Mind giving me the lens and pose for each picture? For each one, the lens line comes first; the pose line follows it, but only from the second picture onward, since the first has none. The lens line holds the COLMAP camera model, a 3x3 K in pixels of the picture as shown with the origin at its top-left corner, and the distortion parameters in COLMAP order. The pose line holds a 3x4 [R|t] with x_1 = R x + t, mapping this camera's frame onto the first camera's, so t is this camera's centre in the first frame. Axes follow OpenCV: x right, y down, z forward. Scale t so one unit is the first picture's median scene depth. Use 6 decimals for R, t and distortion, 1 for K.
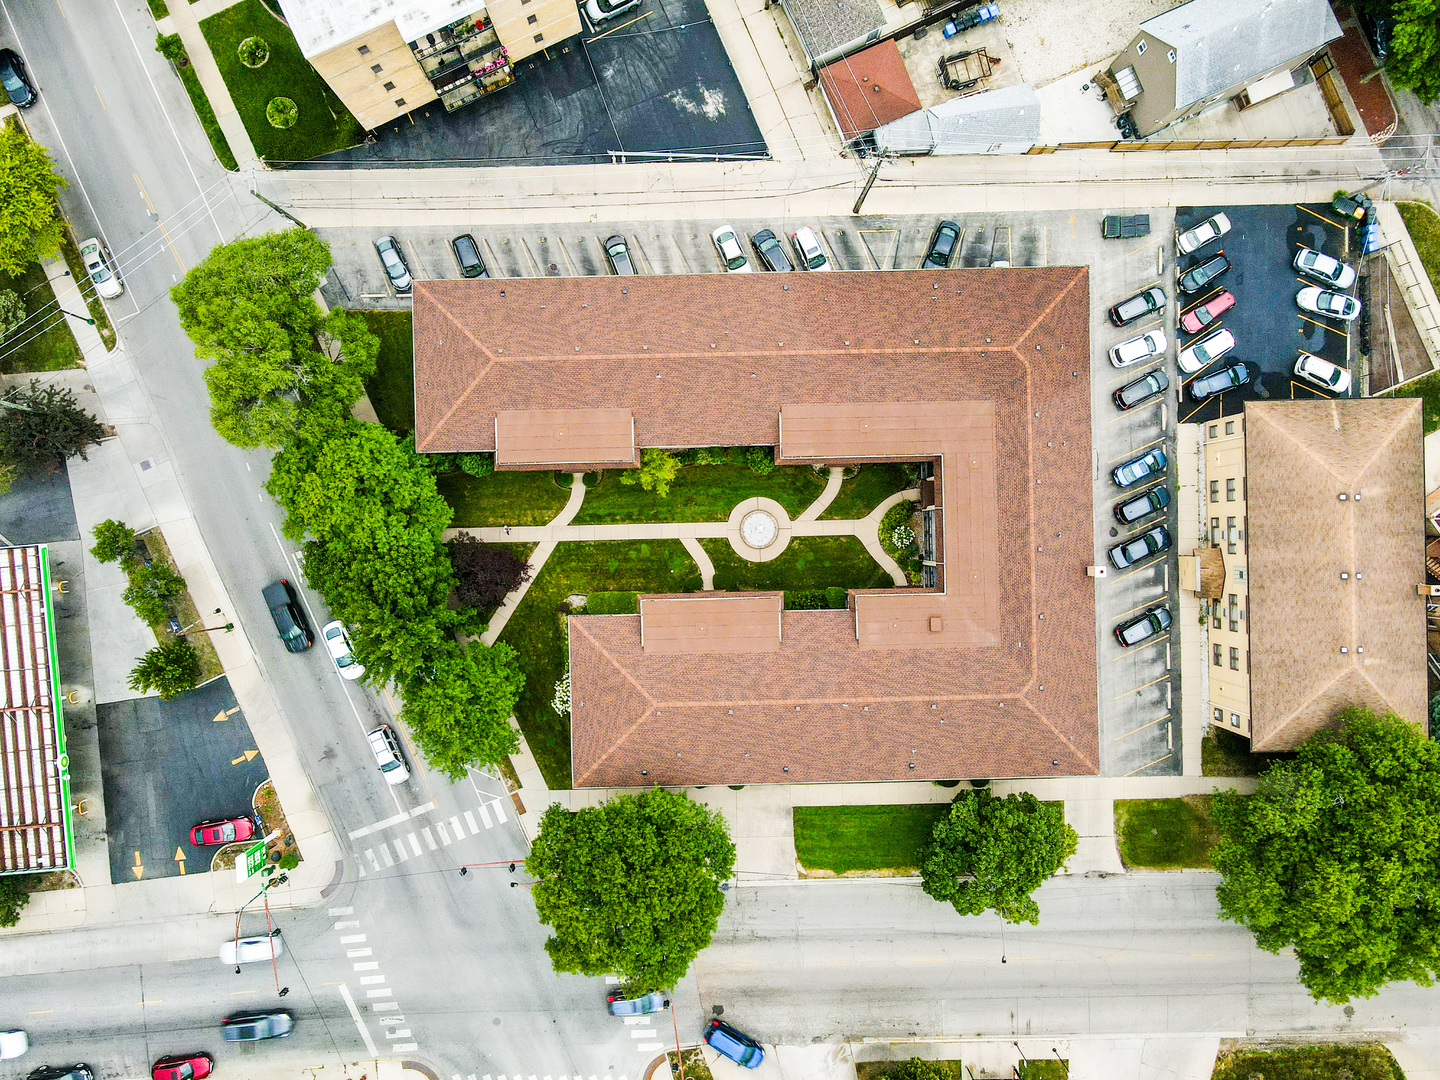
lens RADIAL K [[1058.7, 0, 720.0], [0, 1058.7, 540.0], [0, 0, 1]] dist [0.004394, 0.002472]
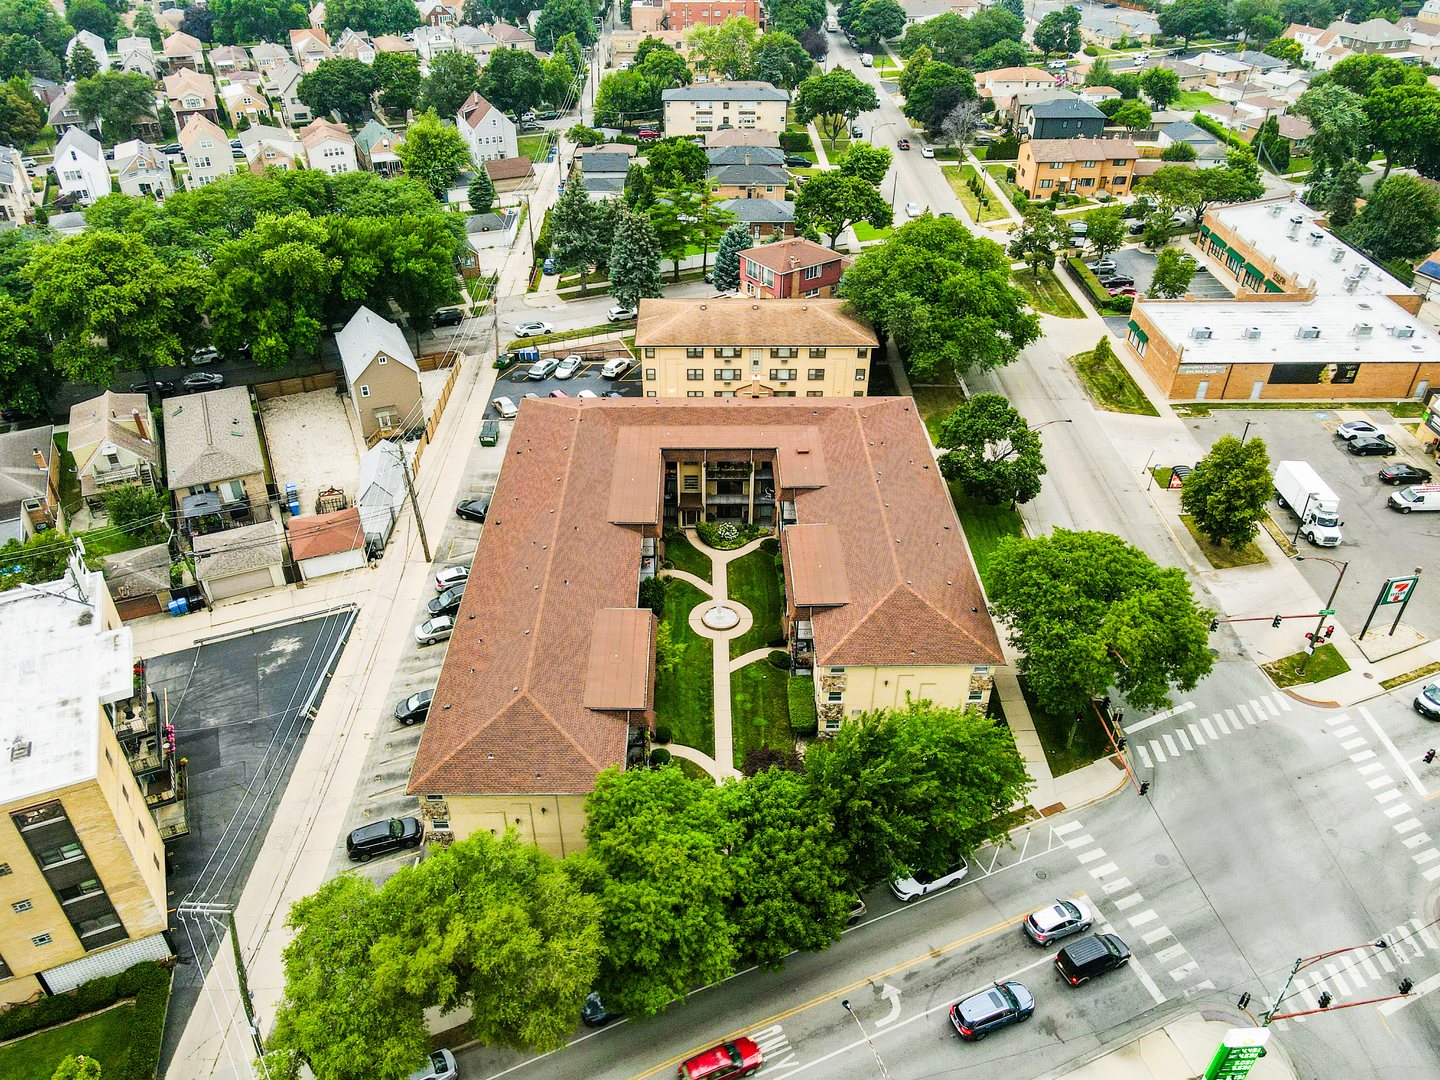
lens RADIAL K [[1058.7, 0, 720.0], [0, 1058.7, 540.0], [0, 0, 1]] dist [0.004394, 0.002472]
pose [[0.007555, -0.569512, 0.821948, -0.751654], [0.999971, 0.003830, -0.006538, -0.004524], [0.000575, 0.821974, 0.569525, 0.361770]]
